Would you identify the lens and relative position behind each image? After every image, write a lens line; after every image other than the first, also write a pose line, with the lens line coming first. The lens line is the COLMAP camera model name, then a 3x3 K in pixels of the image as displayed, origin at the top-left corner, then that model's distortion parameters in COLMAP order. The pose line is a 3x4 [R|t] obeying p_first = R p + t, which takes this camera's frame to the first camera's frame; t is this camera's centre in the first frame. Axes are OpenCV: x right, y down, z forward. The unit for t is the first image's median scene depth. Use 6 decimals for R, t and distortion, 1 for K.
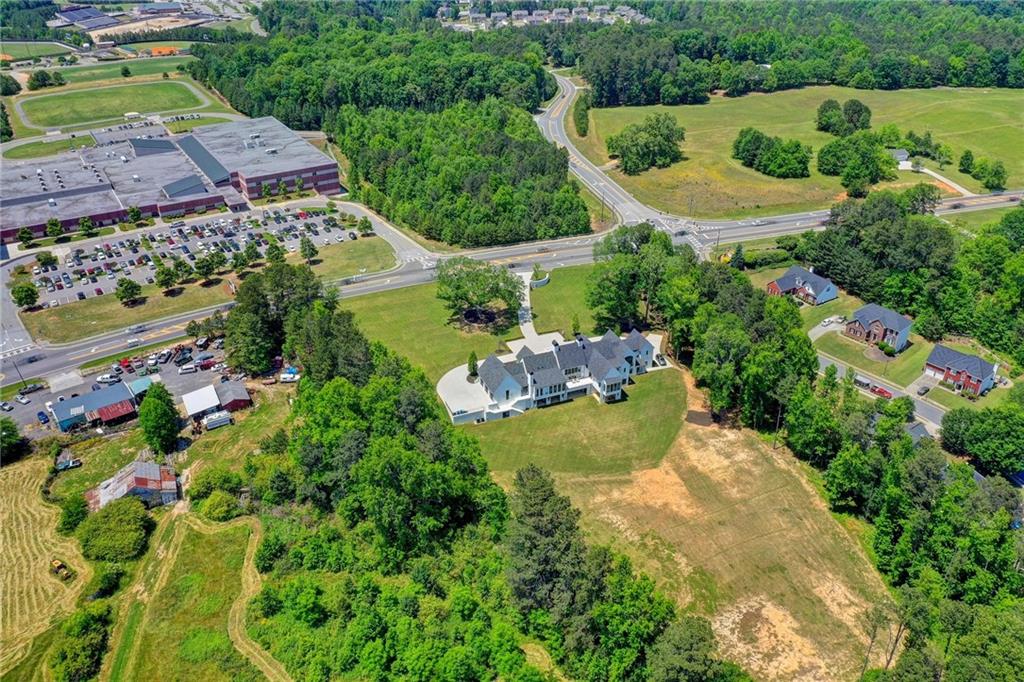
lens RADIAL K [[796.8, 0, 513.5], [0, 796.8, 347.3], [0, 0, 1]] dist [0.010795, 0.001562]
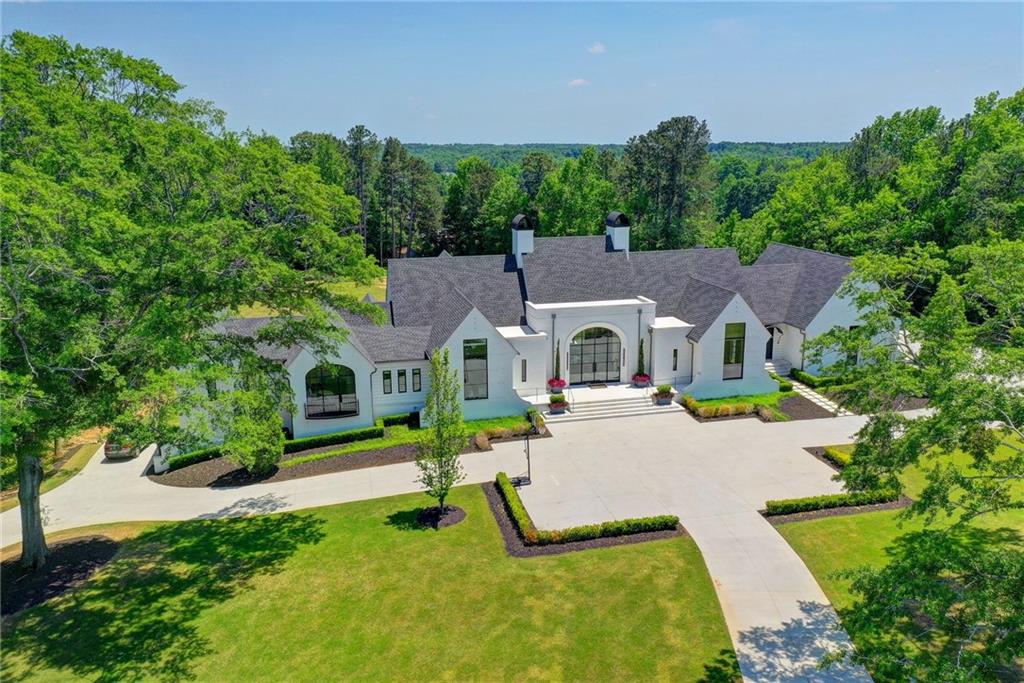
lens RADIAL K [[809.9, 0, 512.3], [0, 809.9, 338.9], [0, 0, 1]] dist [0.001550, 0.005155]
pose [[-0.987866, -0.024098, 0.153425, 0.043518], [0.089136, 0.721008, 0.687170, -0.165831], [-0.127180, 0.692507, -0.710112, 1.198835]]
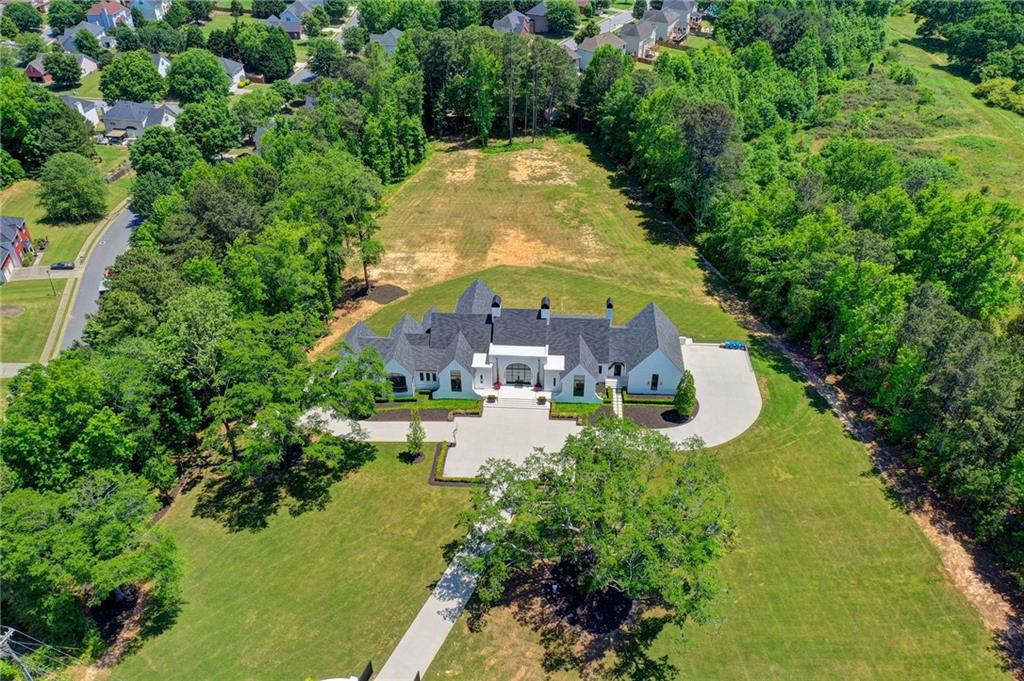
lens RADIAL K [[806.3, 0, 514.9], [0, 806.3, 341.1], [0, 0, 1]] dist [0.009215, 0.004968]
pose [[-0.897712, -0.249110, 0.363398, -0.130818], [0.233071, 0.431442, 0.871514, -0.464453], [-0.373888, 0.867065, -0.329250, 1.179761]]
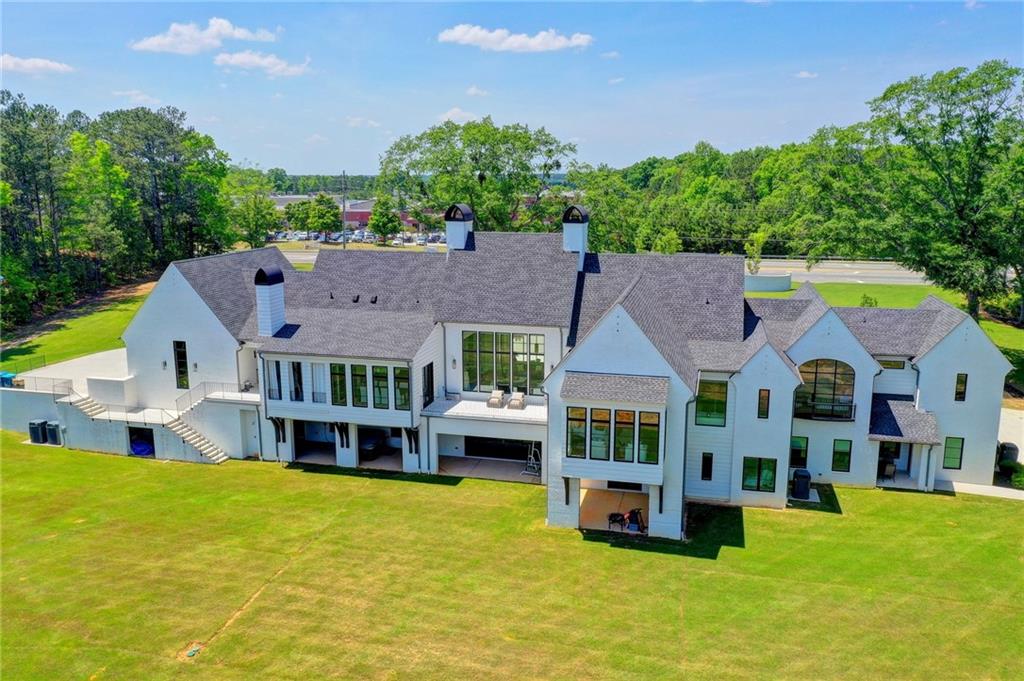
lens RADIAL K [[806.7, 0, 514.1], [0, 806.7, 338.9], [0, 0, 1]] dist [0.009252, 0.001552]
pose [[0.809636, 0.119896, -0.574557, 0.196556], [-0.300733, 0.925392, -0.230671, 0.074489], [0.504034, 0.359548, 0.785287, 0.818732]]
